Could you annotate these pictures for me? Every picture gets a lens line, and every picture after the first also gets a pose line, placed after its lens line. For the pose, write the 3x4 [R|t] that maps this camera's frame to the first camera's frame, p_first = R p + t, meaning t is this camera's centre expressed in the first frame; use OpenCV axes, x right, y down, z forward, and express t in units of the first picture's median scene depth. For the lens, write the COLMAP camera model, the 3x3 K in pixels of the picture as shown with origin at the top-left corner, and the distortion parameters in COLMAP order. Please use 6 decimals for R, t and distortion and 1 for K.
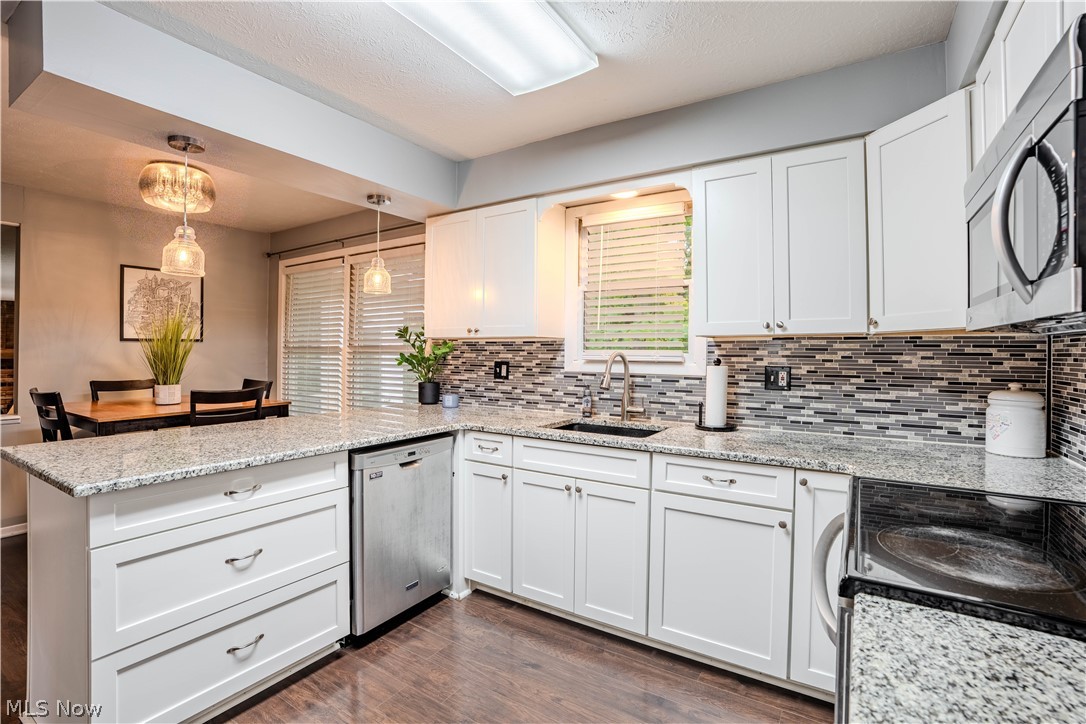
lens RADIAL K [[493.5, 0, 542.3], [0, 493.5, 351.3], [0, 0, 1]] dist [-0.028177, -0.000317]
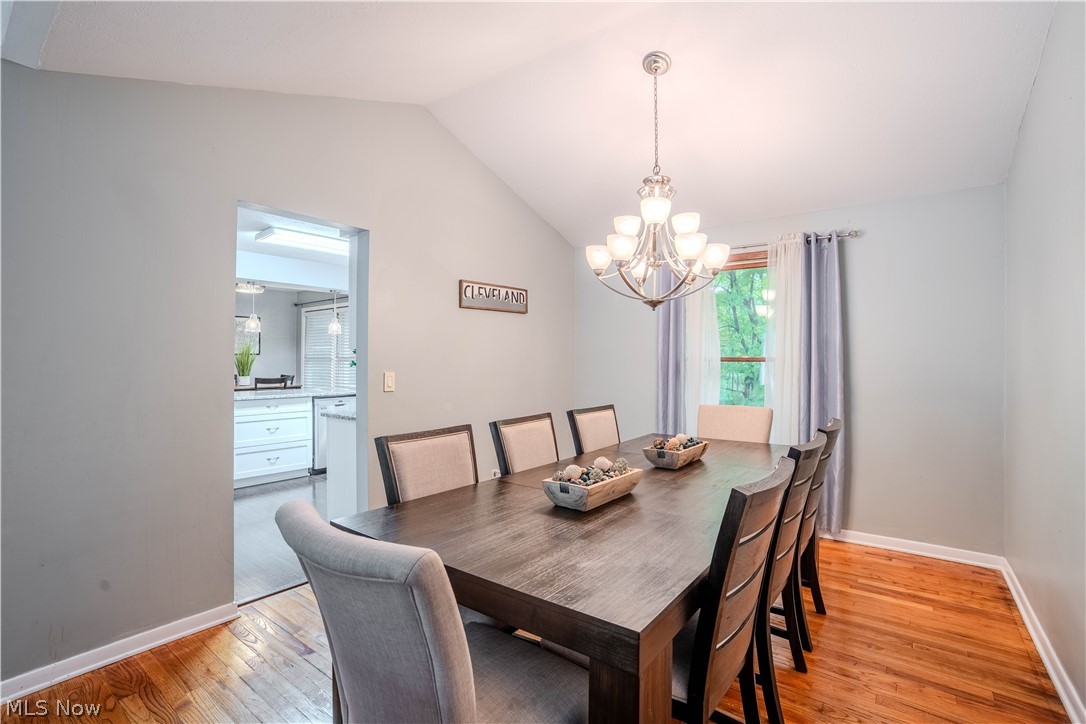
lens RADIAL K [[493.5, 0, 544.3], [0, 493.5, 365.7], [0, 0, 1]] dist [-0.028177, -0.000317]
pose [[0.996256, 0.000063, -0.086456, 0.710346], [0.000845, 0.999945, 0.010470, 0.004041], [0.086452, -0.010504, 0.996201, -1.001350]]
